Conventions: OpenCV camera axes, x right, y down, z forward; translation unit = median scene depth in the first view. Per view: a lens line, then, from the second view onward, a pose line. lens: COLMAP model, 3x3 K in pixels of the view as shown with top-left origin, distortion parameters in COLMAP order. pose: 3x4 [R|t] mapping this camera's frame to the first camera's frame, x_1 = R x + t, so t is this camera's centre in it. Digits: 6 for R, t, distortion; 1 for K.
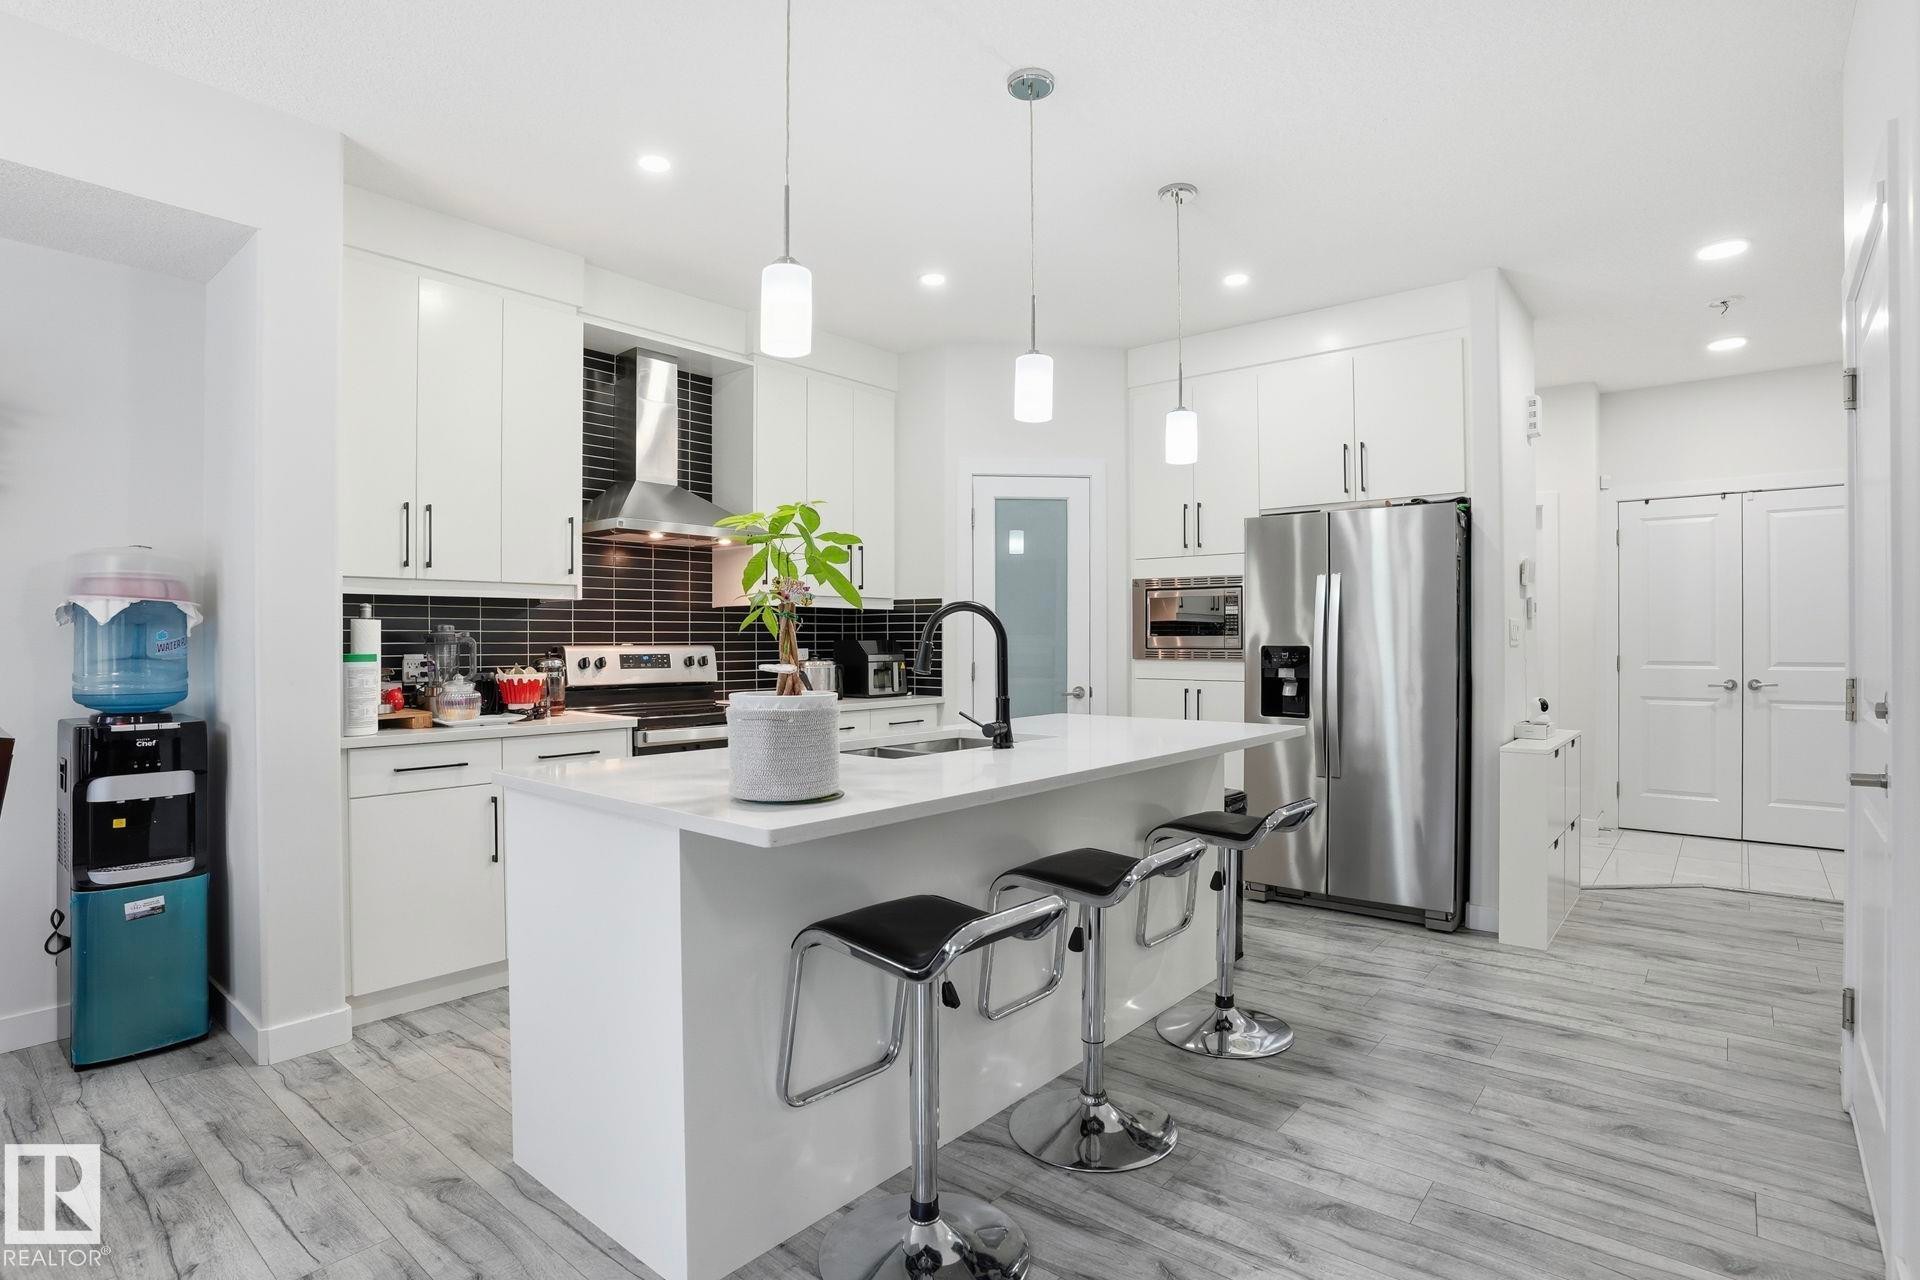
lens RADIAL K [[959.7, 0, 958.4], [0, 959.7, 632.3], [0, 0, 1]] dist [-0.068720, 0.034351]
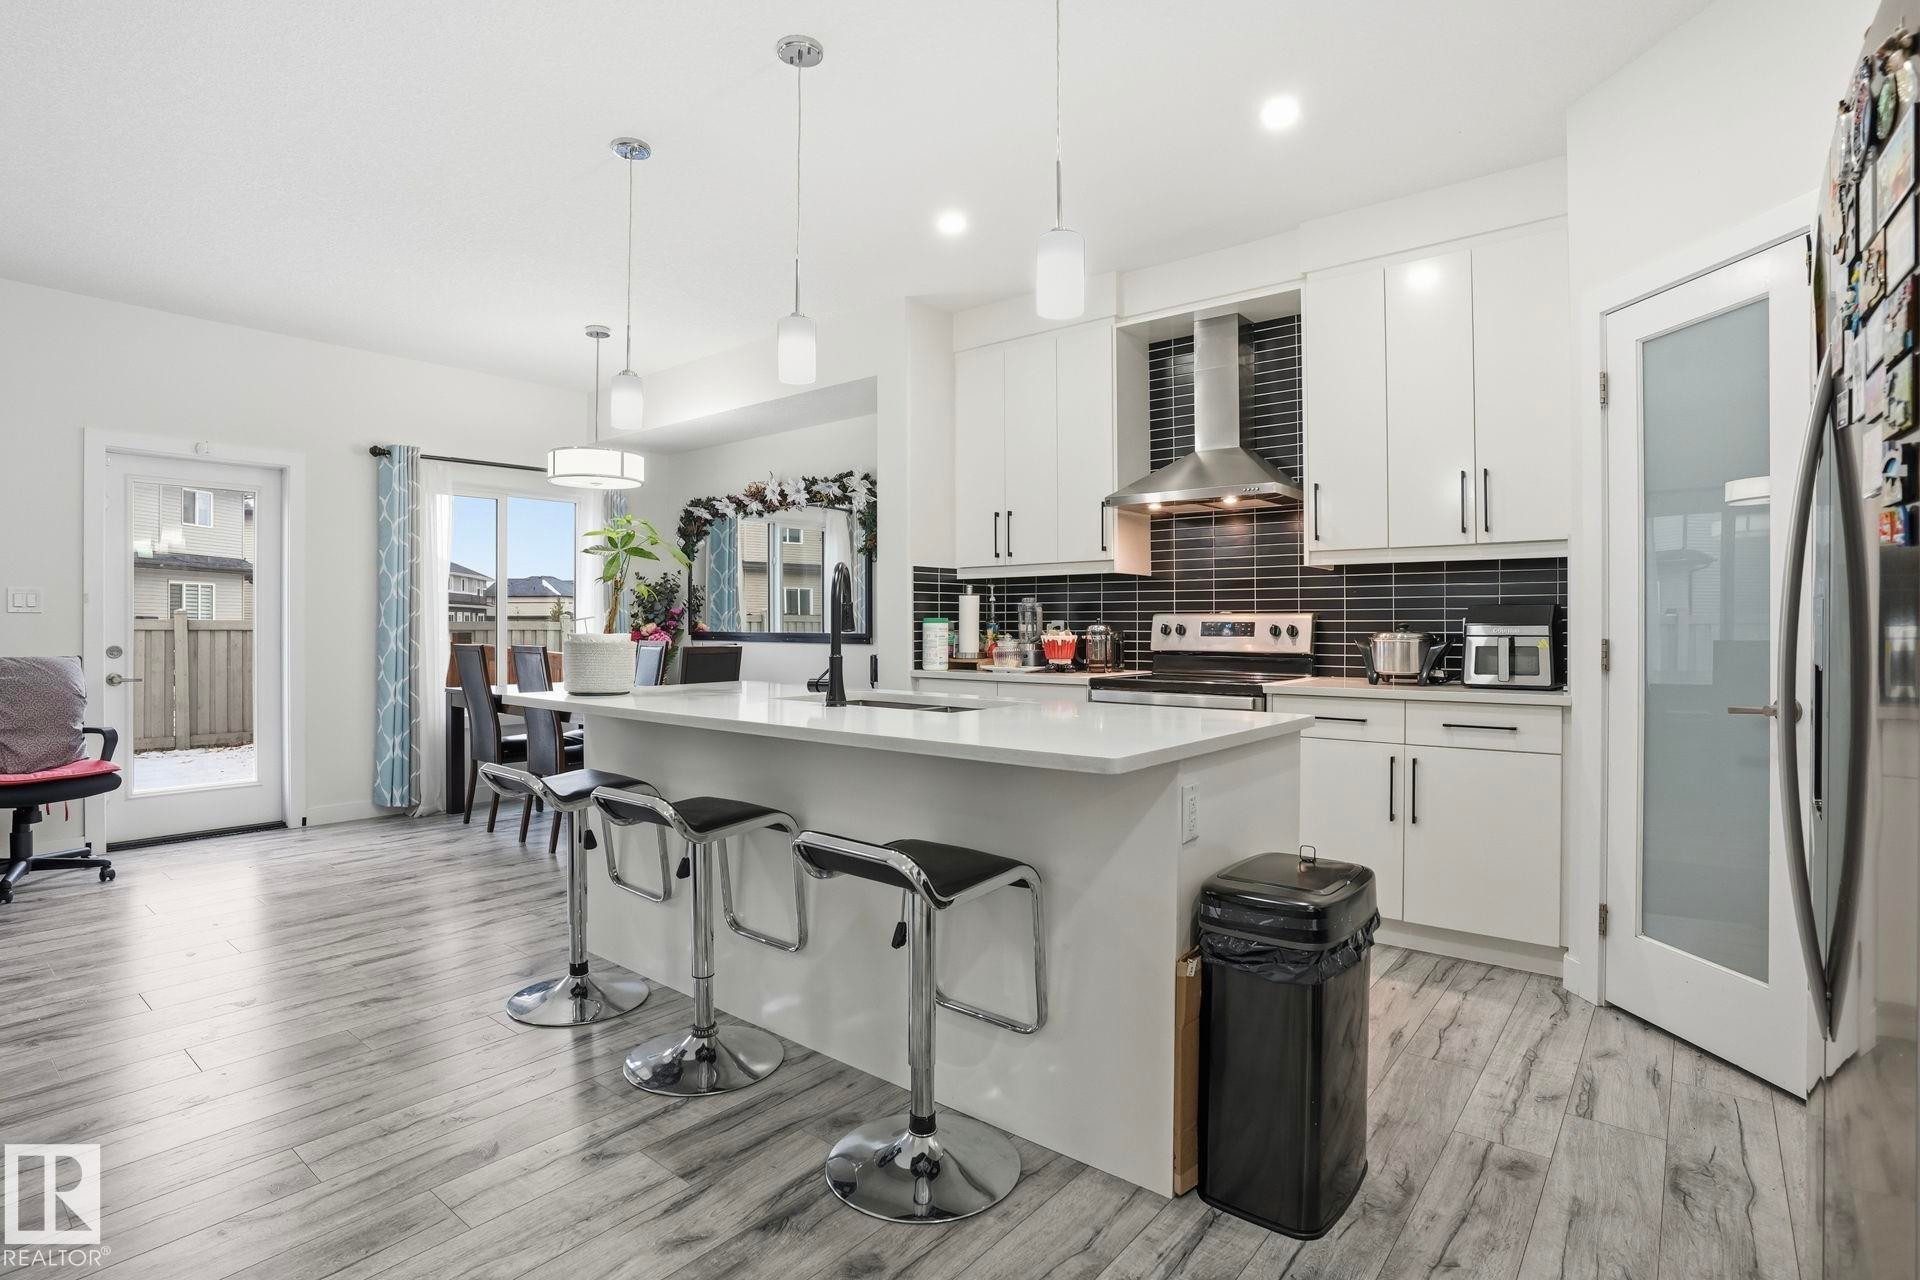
lens RADIAL K [[969.8, 0, 940.8], [0, 969.8, 620.0], [0, 0, 1]] dist [-0.090305, 0.040488]
pose [[-0.001059, -0.001633, -0.999998, 0.828178], [0.007014, 0.999974, -0.001641, 0.025070], [0.999975, -0.007016, -0.001047, 0.872069]]
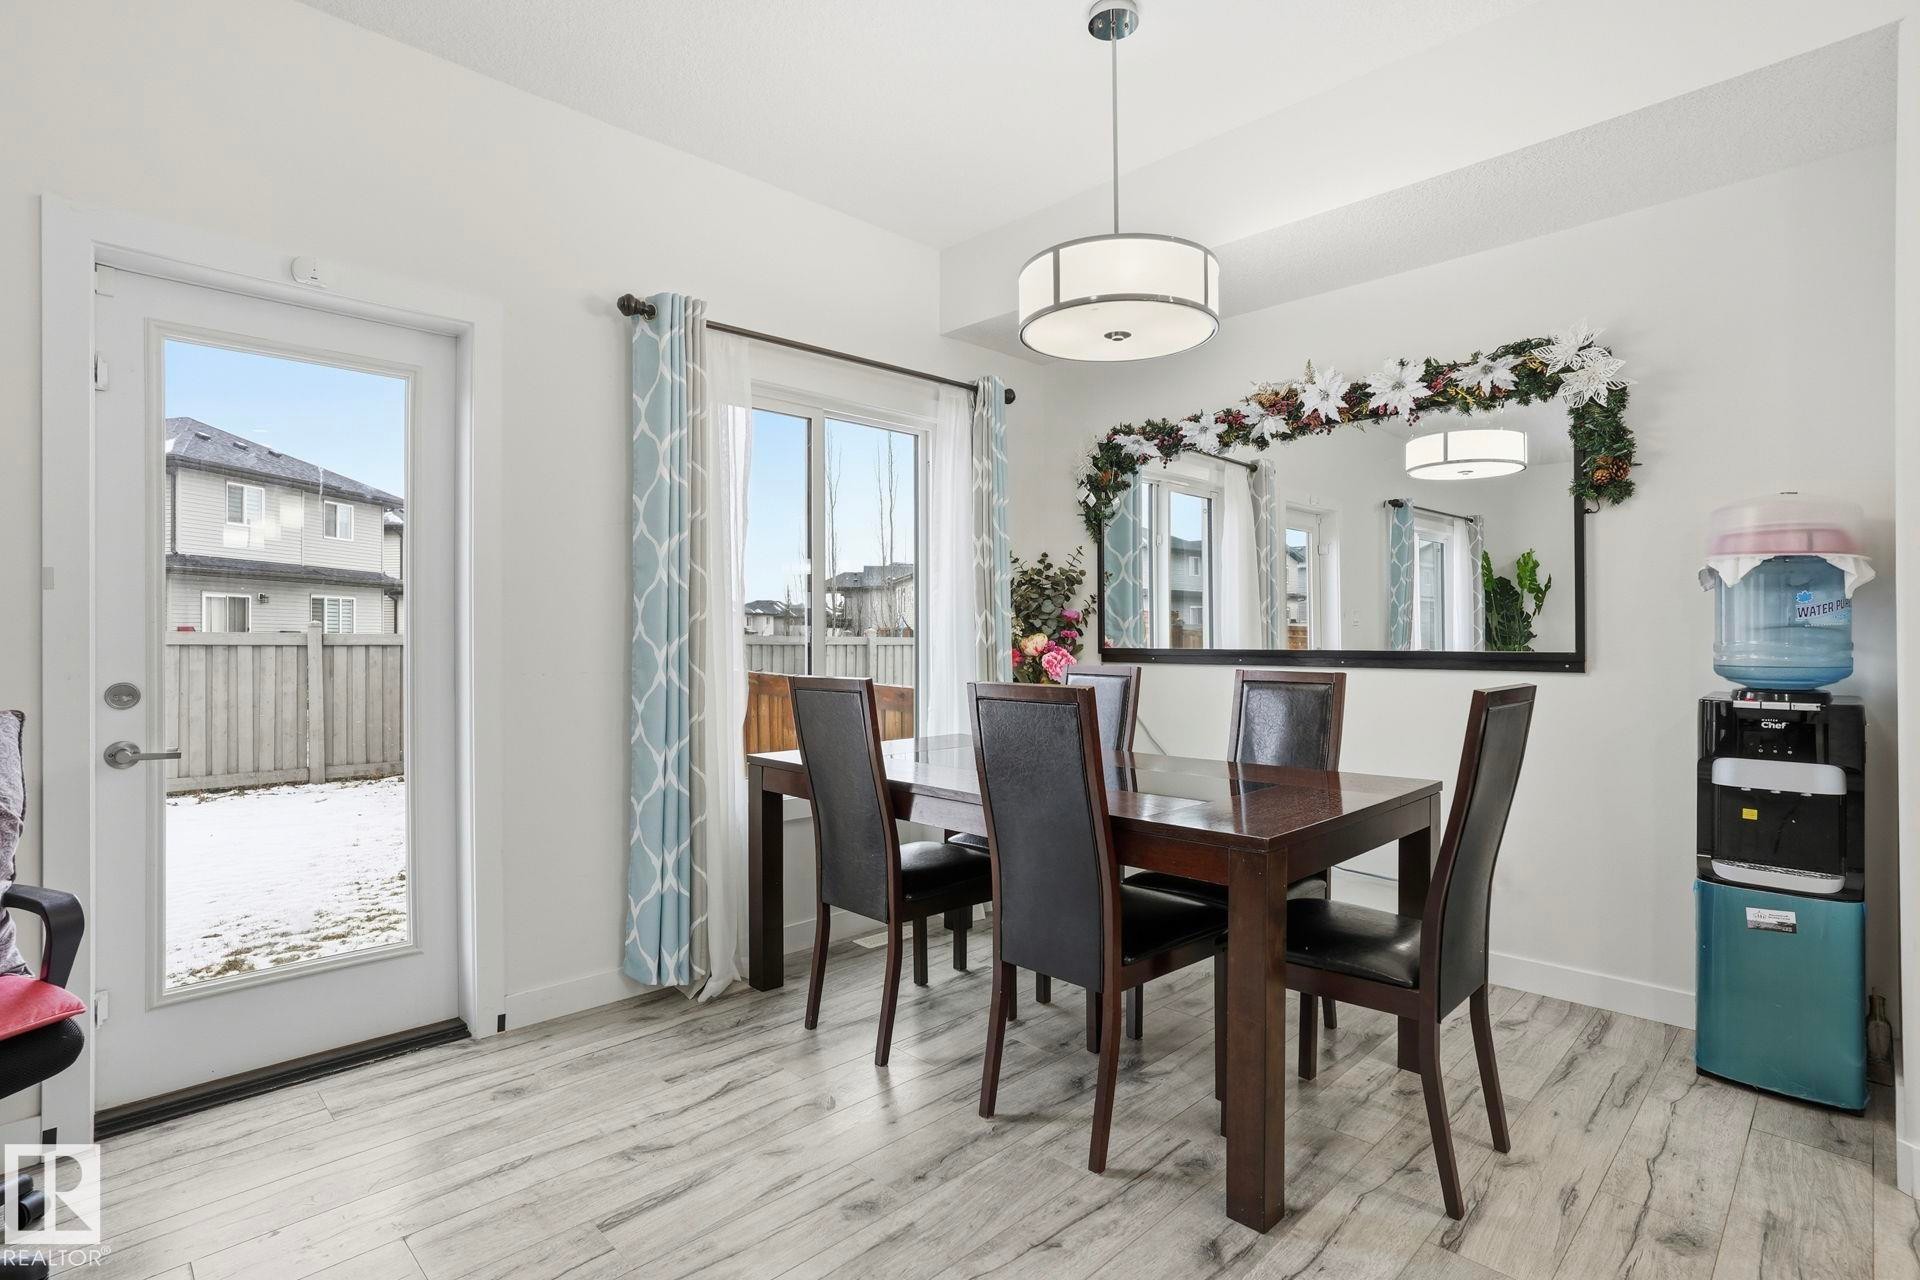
lens RADIAL K [[959.7, 0, 958.4], [0, 959.7, 632.3], [0, 0, 1]] dist [-0.068720, 0.034351]
pose [[-0.093793, -0.002271, -0.995589, 0.024319], [0.009298, 0.999952, -0.003157, 0.024565], [0.995548, -0.009554, -0.093767, 0.269516]]
